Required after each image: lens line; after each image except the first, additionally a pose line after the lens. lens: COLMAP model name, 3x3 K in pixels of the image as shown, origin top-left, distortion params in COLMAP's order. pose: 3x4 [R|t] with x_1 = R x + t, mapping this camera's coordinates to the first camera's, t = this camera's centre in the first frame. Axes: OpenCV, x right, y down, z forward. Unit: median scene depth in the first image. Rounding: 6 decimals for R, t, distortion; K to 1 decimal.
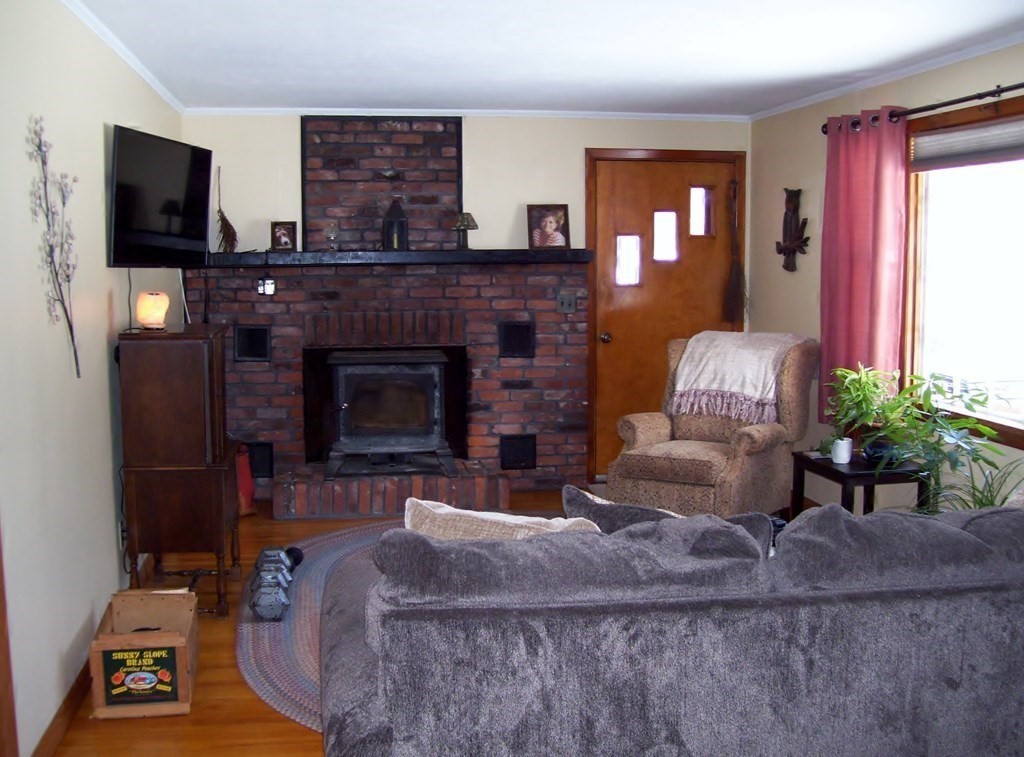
lens RADIAL K [[1154.1, 0, 512.0], [0, 1154.1, 378.5], [0, 0, 1]] dist [-0.141492, 0.034847]
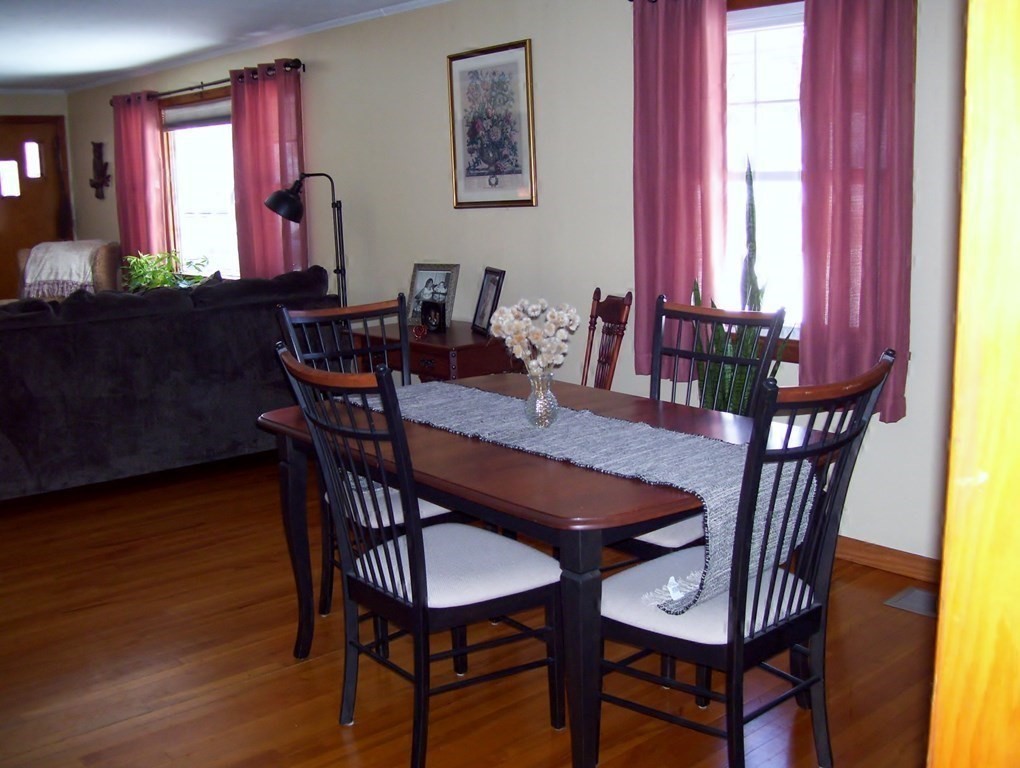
lens RADIAL K [[1072.8, 0, 510.0], [0, 1072.8, 384.0], [0, 0, 1]] dist [-0.183151, 0.125305]
pose [[0.843766, -0.121002, 0.522893, -0.045065], [0.080519, 0.991767, 0.099575, 0.058025], [-0.530636, -0.041915, 0.846563, -0.474957]]
